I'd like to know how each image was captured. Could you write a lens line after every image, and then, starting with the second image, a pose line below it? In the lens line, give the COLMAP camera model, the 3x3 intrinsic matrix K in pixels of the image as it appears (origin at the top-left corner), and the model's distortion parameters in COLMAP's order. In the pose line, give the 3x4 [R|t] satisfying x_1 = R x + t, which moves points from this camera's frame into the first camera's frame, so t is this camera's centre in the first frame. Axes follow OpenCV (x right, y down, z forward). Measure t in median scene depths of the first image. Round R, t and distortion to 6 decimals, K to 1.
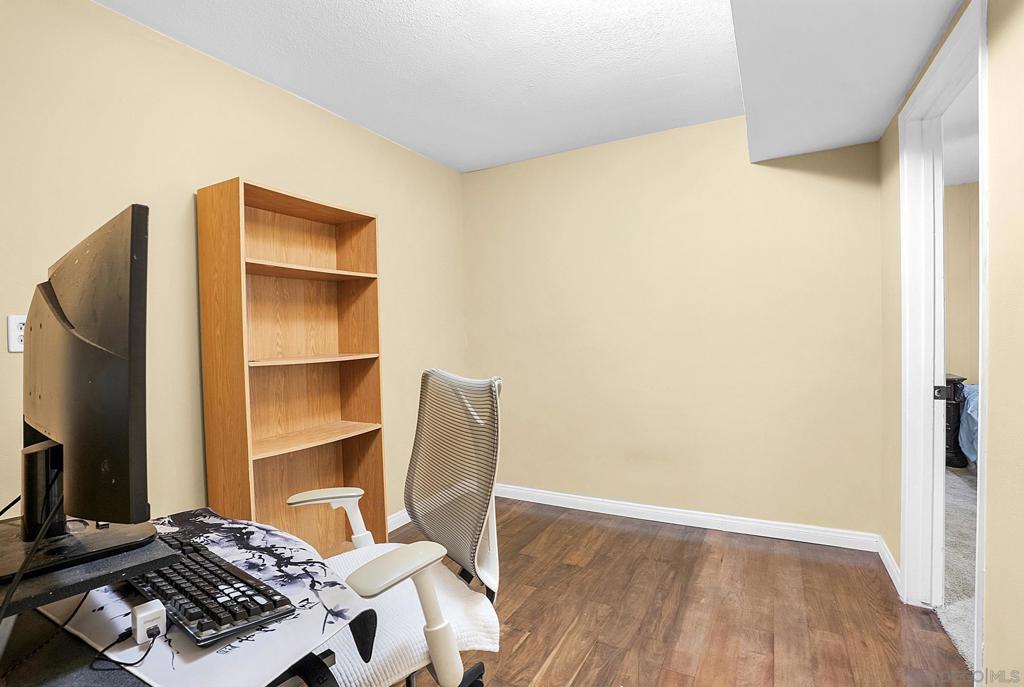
lens RADIAL K [[487.3, 0, 512.0], [0, 487.3, 343.5], [0, 0, 1]] dist [-0.075905, 0.031000]
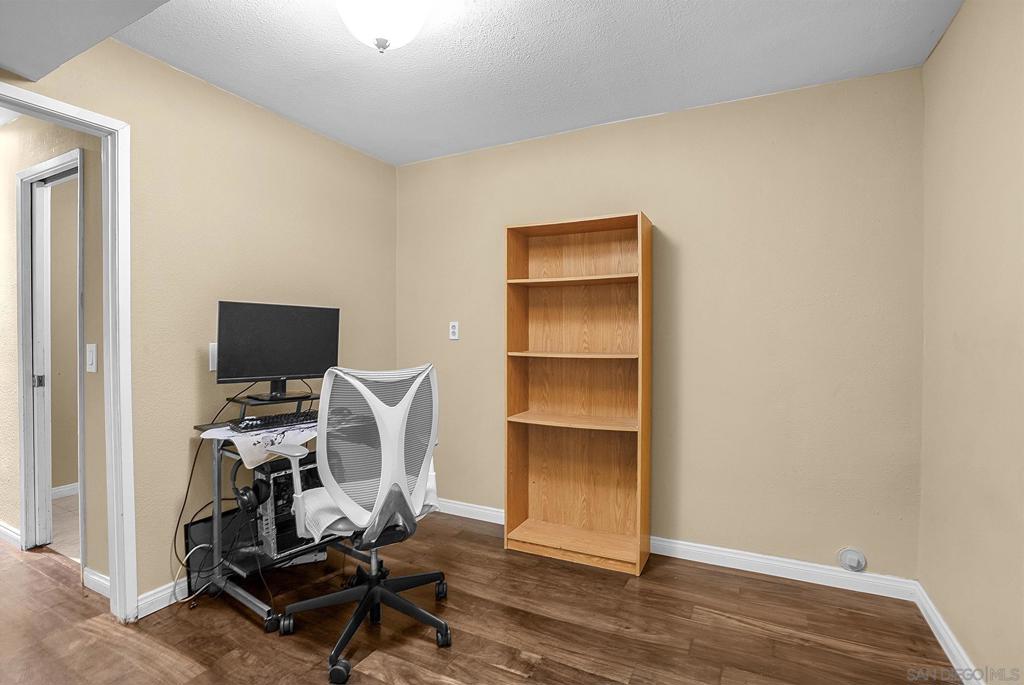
lens RADIAL K [[487.3, 0, 512.0], [0, 487.3, 342.5], [0, 0, 1]] dist [-0.075905, 0.031000]
pose [[0.019417, 0.022103, -0.999567, 0.742313], [-0.019088, 0.999582, 0.021733, -0.017635], [0.999629, 0.018657, 0.019831, 0.789959]]
